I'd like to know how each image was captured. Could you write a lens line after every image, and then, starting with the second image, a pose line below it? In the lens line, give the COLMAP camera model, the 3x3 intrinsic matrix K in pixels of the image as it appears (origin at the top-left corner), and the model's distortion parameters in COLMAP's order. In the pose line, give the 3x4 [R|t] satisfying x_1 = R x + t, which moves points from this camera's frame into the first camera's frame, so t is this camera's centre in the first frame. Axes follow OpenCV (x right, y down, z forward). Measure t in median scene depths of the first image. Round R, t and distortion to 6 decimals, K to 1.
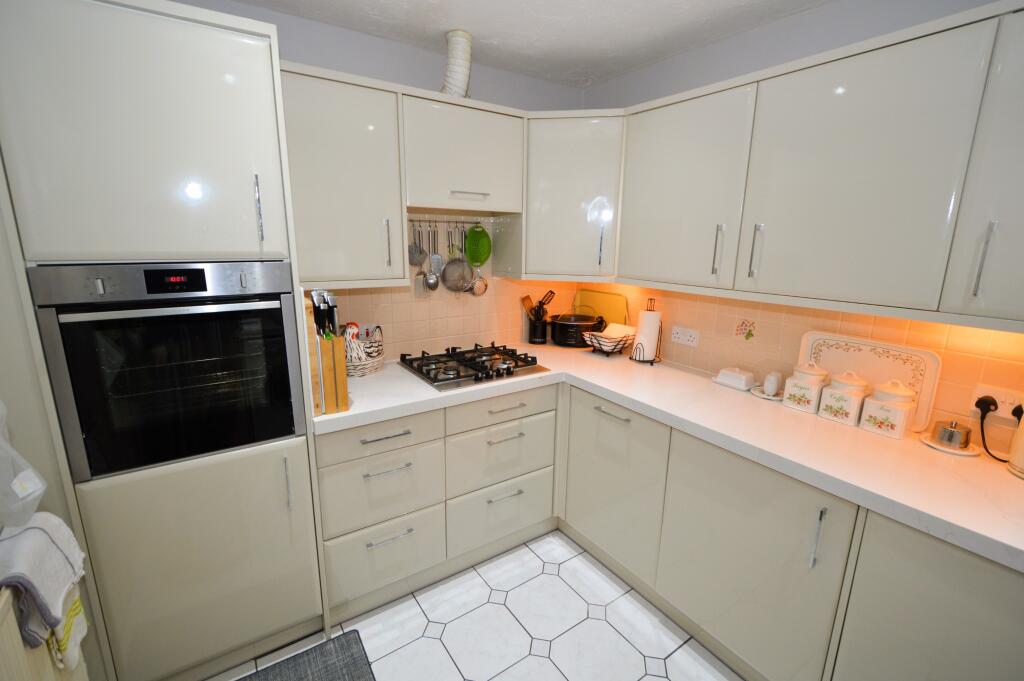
lens RADIAL K [[448.3, 0, 507.7], [0, 448.3, 338.9], [0, 0, 1]] dist [0.000270, -0.000269]
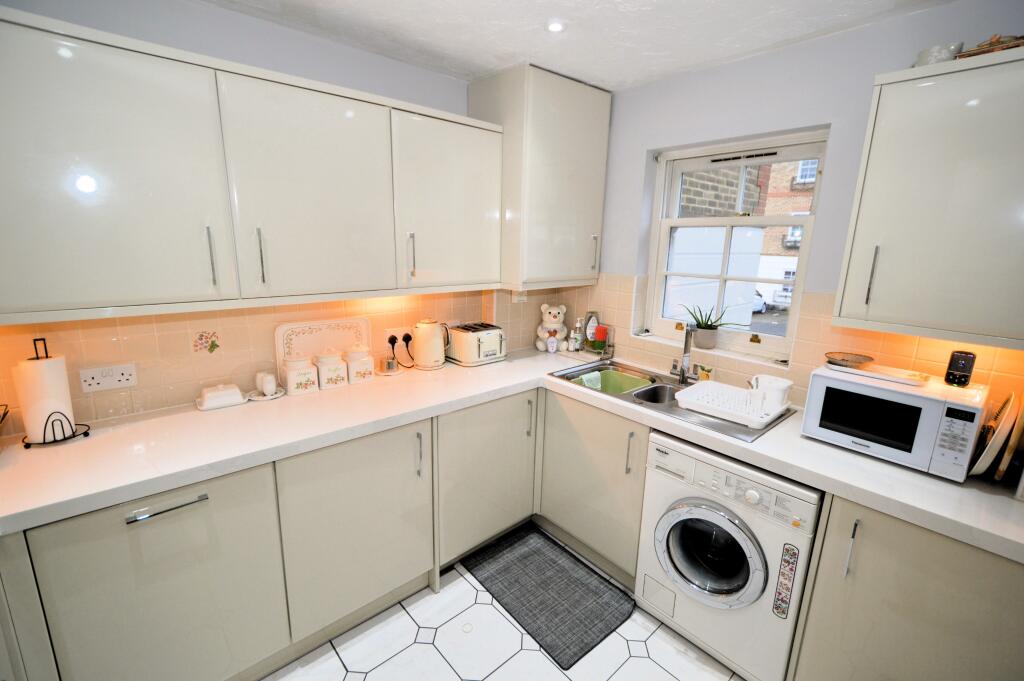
lens RADIAL K [[448.3, 0, 506.9], [0, 448.3, 339.8], [0, 0, 1]] dist [0.000270, -0.000269]
pose [[-0.120190, -0.239271, 0.963485, -0.449698], [0.197763, 0.945298, 0.259424, -0.156905], [-0.972854, 0.221722, -0.066296, 0.541057]]
